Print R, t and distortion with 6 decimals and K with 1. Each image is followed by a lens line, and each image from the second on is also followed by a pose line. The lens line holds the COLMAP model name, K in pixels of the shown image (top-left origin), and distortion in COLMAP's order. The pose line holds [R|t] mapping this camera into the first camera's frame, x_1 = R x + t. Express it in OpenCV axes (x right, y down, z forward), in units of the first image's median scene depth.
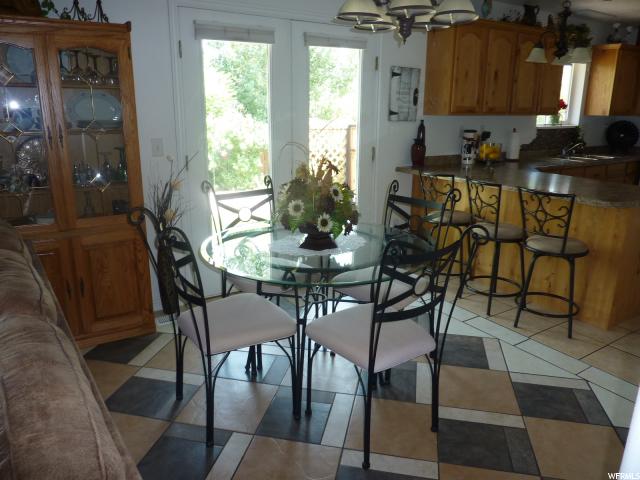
lens RADIAL K [[485.8, 0, 321.4], [0, 485.8, 241.3], [0, 0, 1]] dist [-0.023438, -0.002420]
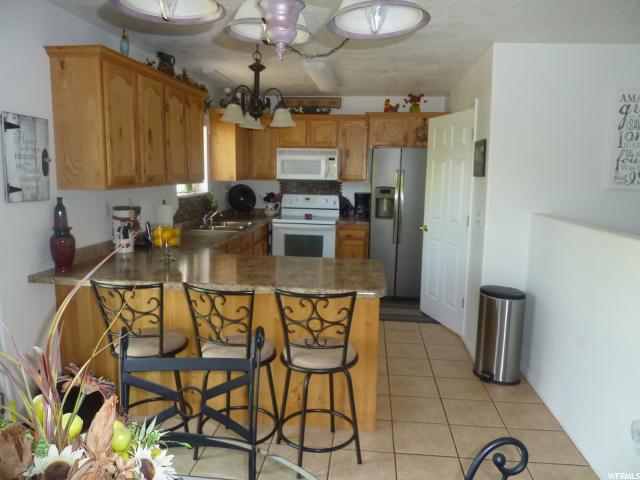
lens RADIAL K [[474.4, 0, 321.1], [0, 474.4, 249.5], [0, 0, 1]] dist [-0.030514, -0.003411]
pose [[0.625877, -0.126403, 0.769611, -0.064167], [0.196906, 0.980422, 0.000896, -0.115950], [-0.754657, 0.150980, 0.638513, 0.353290]]
